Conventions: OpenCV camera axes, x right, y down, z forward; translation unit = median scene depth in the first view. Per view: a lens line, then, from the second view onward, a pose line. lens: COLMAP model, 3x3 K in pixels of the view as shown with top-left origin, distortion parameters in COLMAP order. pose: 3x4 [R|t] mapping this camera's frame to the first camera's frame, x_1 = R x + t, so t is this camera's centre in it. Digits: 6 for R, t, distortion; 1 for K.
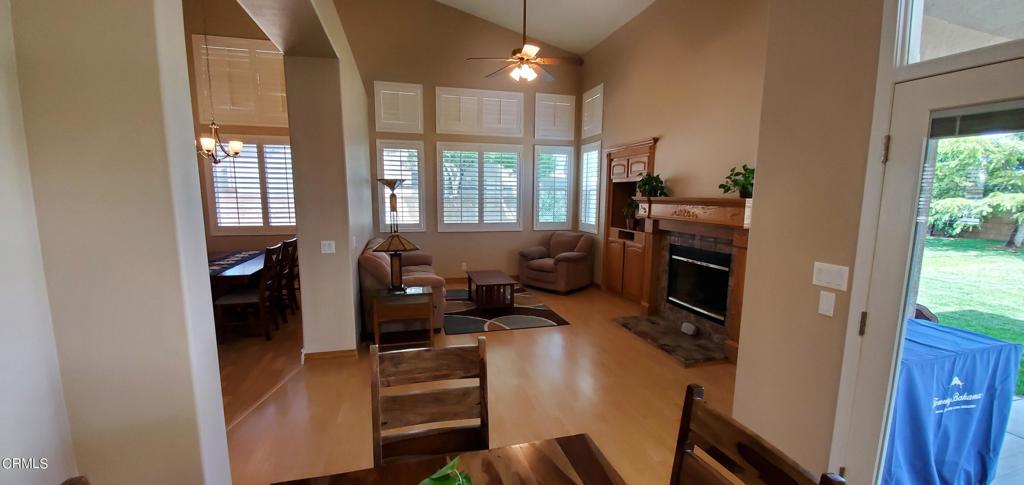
lens RADIAL K [[402.7, 0, 510.7], [0, 402.7, 244.1], [0, 0, 1]] dist [0.007500, -0.014238]
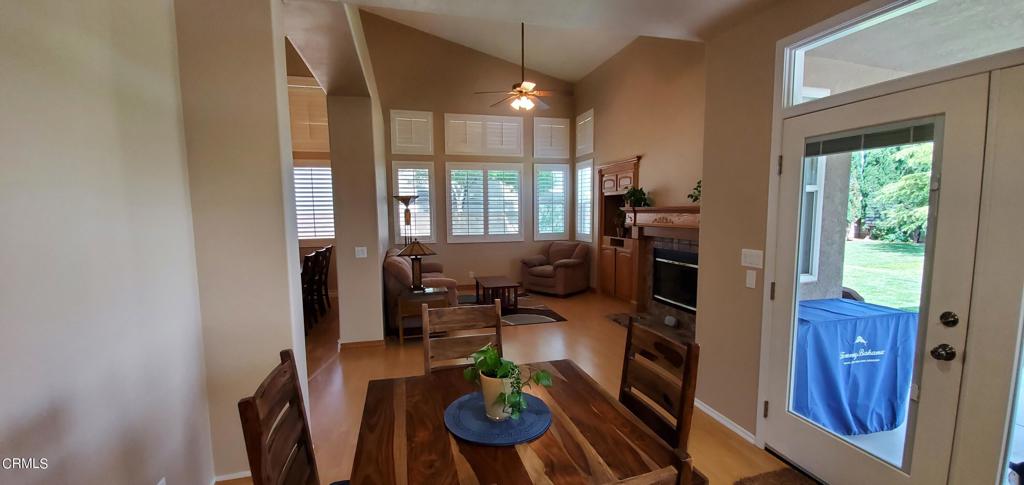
lens RADIAL K [[402.7, 0, 510.8], [0, 402.7, 243.8], [0, 0, 1]] dist [0.007500, -0.014238]
pose [[0.999868, -0.015866, -0.003585, -0.004456], [0.015702, 0.999000, -0.041855, 0.028625], [0.004246, 0.041793, 0.999117, -0.138257]]
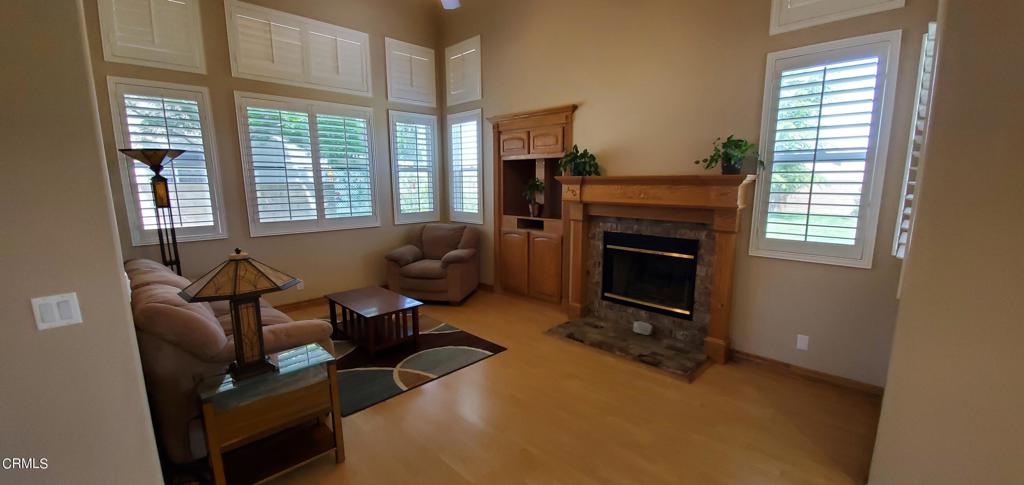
lens RADIAL K [[402.7, 0, 509.7], [0, 402.7, 249.4], [0, 0, 1]] dist [0.007500, -0.014238]
pose [[0.866917, -0.093748, 0.489558, -0.193883], [0.071033, 0.995366, 0.064821, -0.031841], [-0.493366, -0.021420, 0.869558, 0.348675]]
